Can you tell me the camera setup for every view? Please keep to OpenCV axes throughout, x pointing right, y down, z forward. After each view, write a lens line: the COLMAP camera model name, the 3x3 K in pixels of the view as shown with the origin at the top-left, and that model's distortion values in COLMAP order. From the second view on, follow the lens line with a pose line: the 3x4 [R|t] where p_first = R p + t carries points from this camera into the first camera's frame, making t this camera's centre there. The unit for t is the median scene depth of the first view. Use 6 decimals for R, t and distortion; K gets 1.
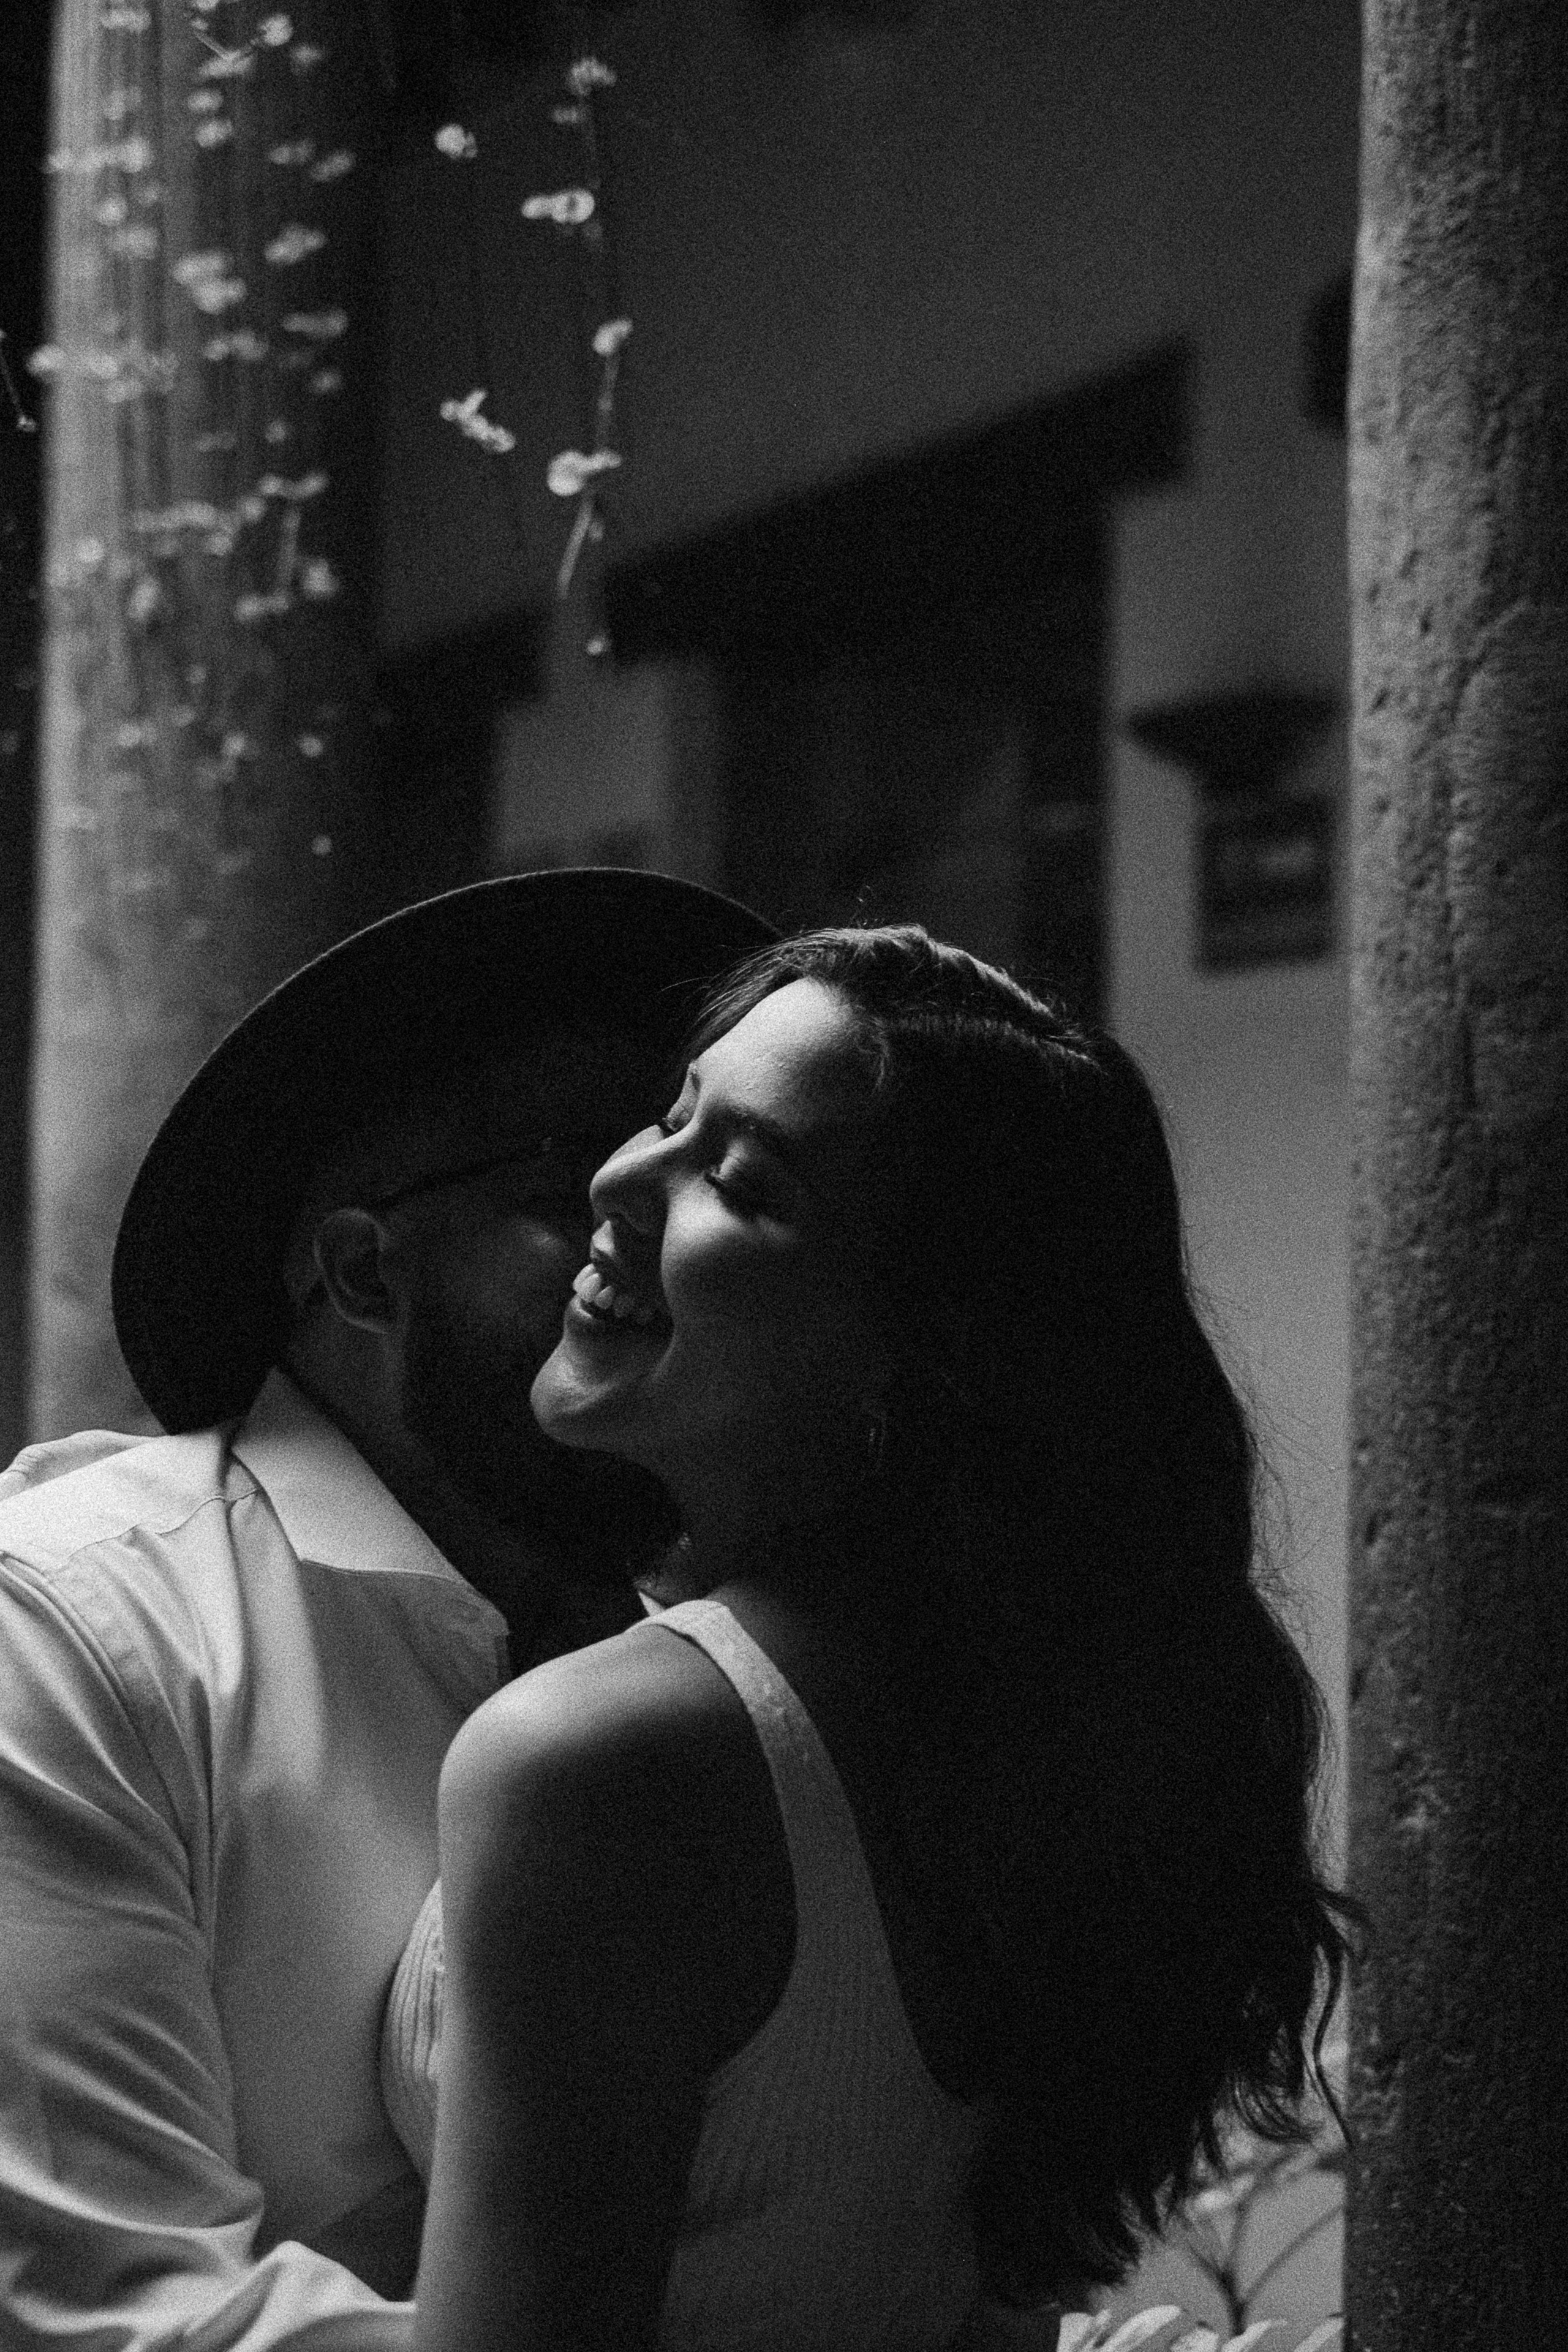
lens RADIAL K [[3711.9, 0, 784.0], [0, 3711.9, 1176.0], [0, 0, 1]] dist [-0.016998, -0.090764]
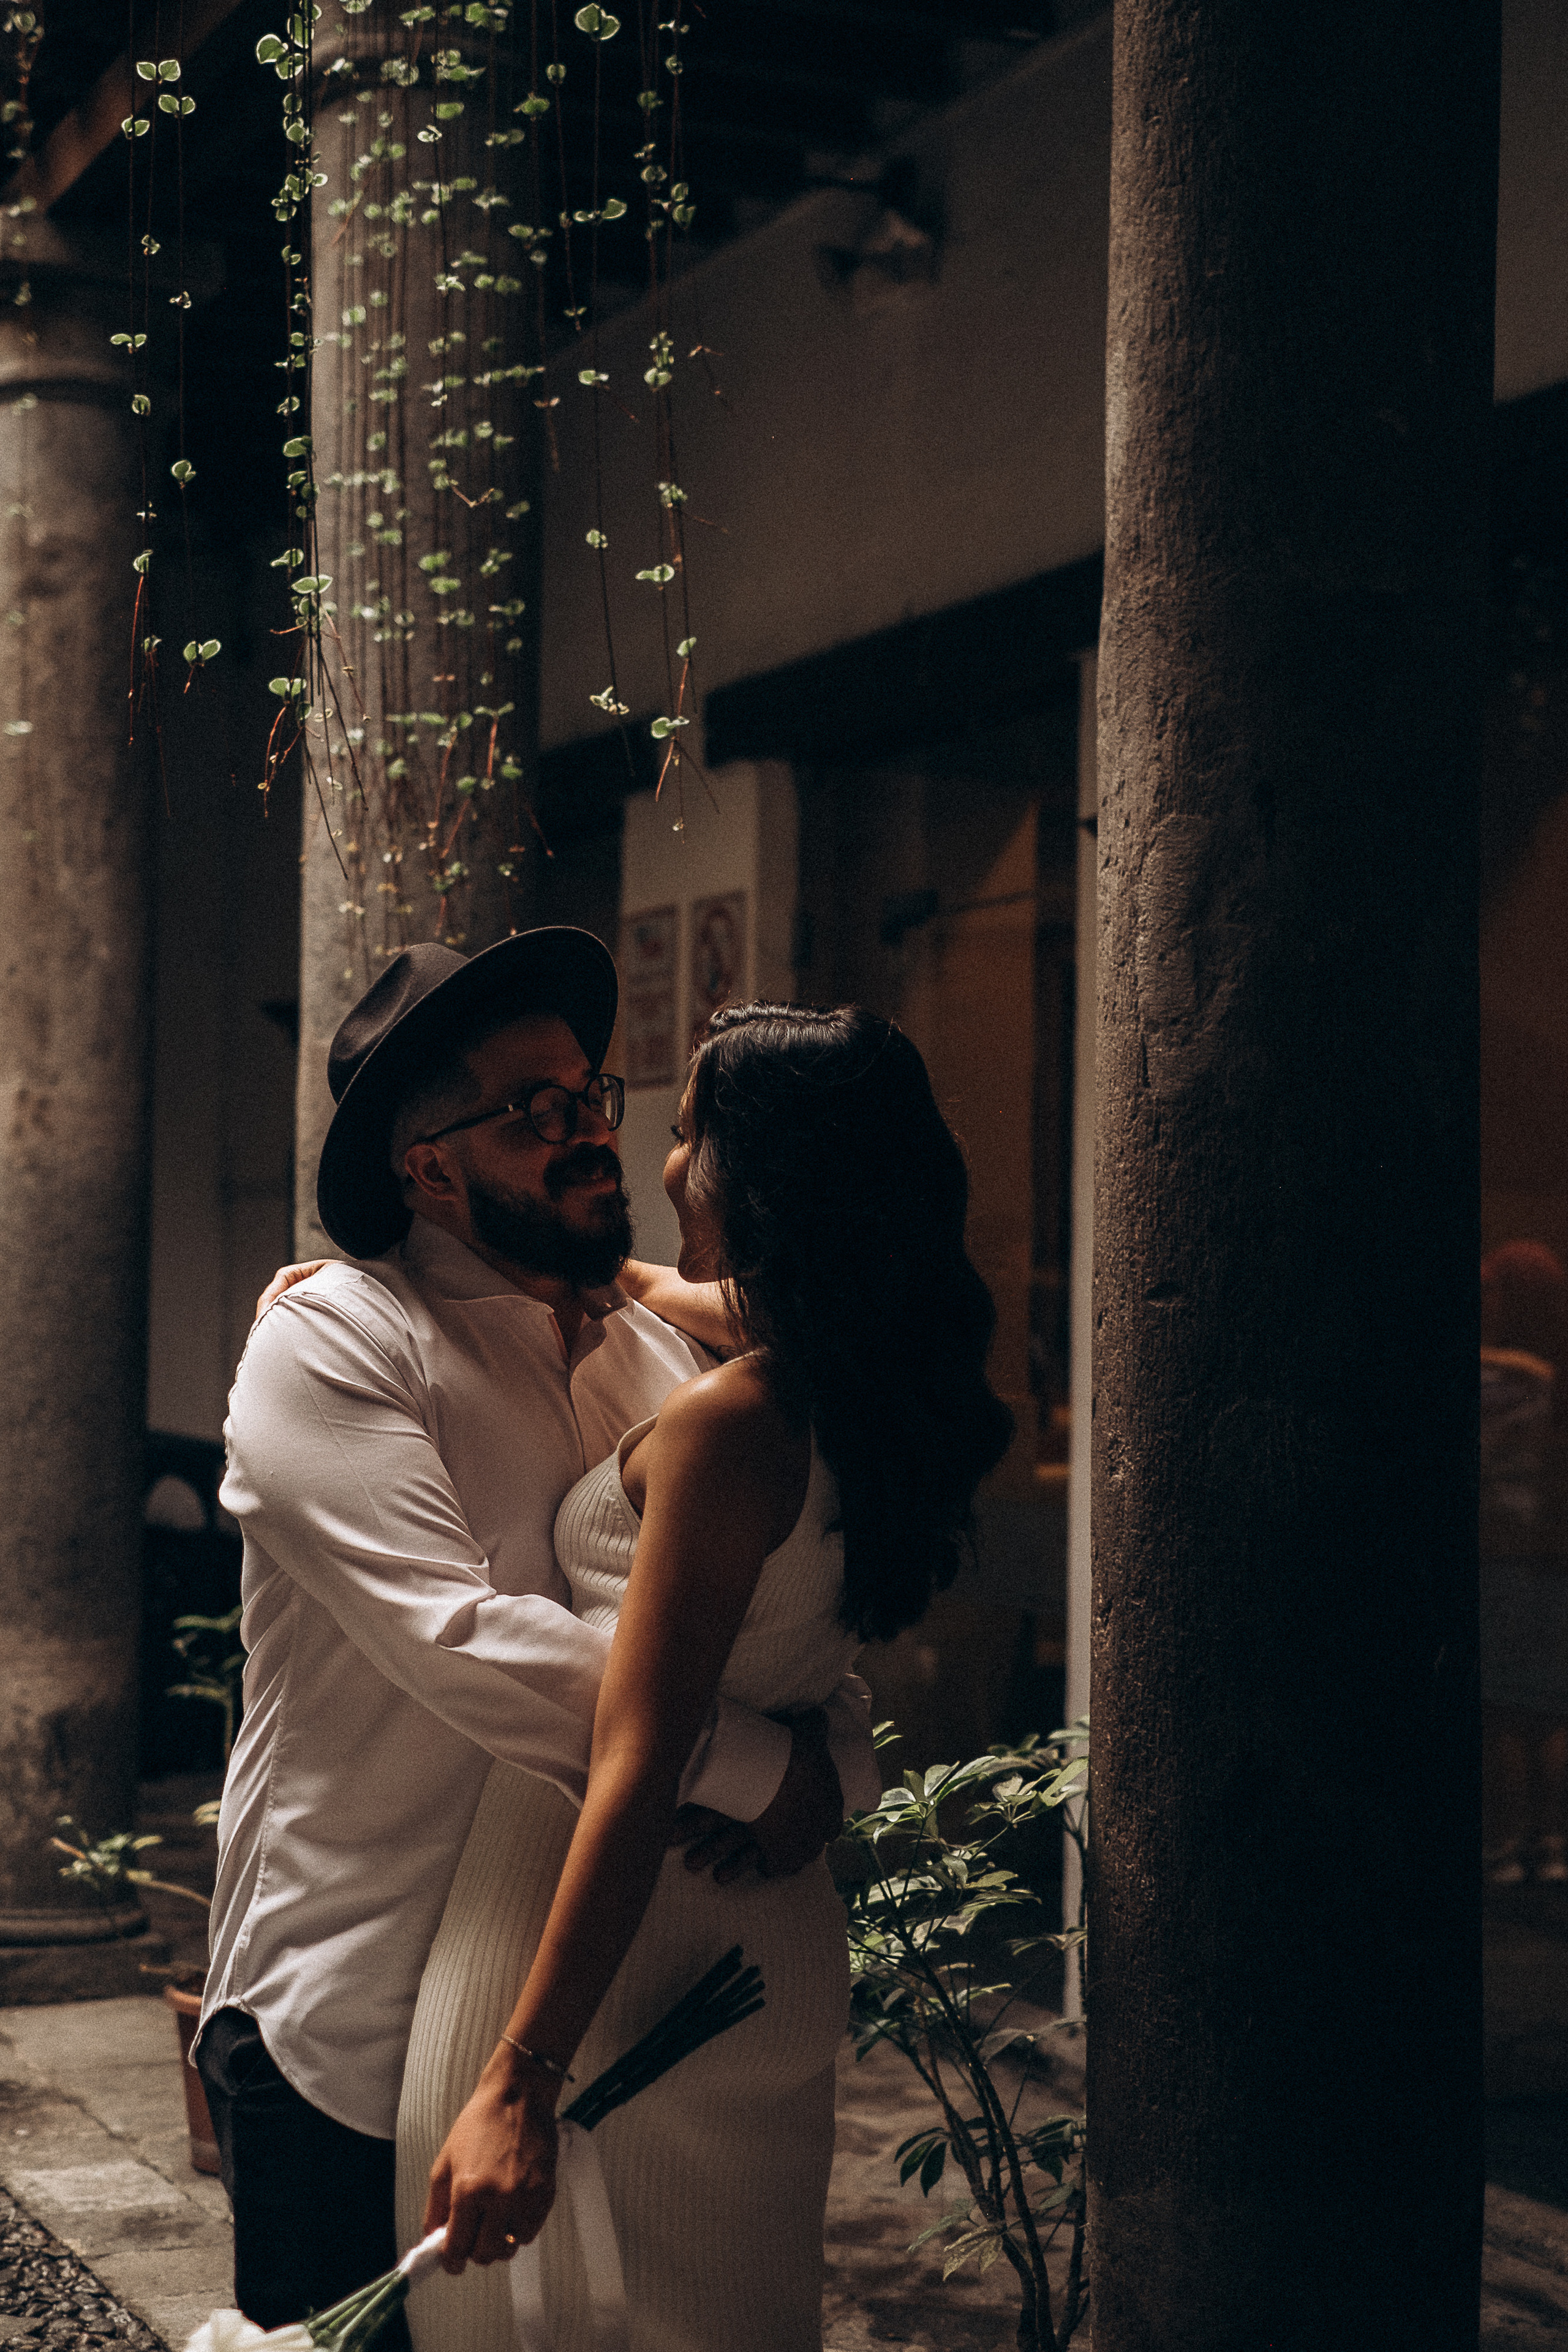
lens RADIAL K [[3462.7, 0, 784.0], [0, 3462.7, 1176.0], [0, 0, 1]] dist [0.074683, -0.074906]
pose [[0.999568, 0.002356, -0.029309, 0.054633], [-0.002467, 0.999990, -0.003734, 0.032405], [0.029300, 0.003805, 0.999563, -0.713288]]
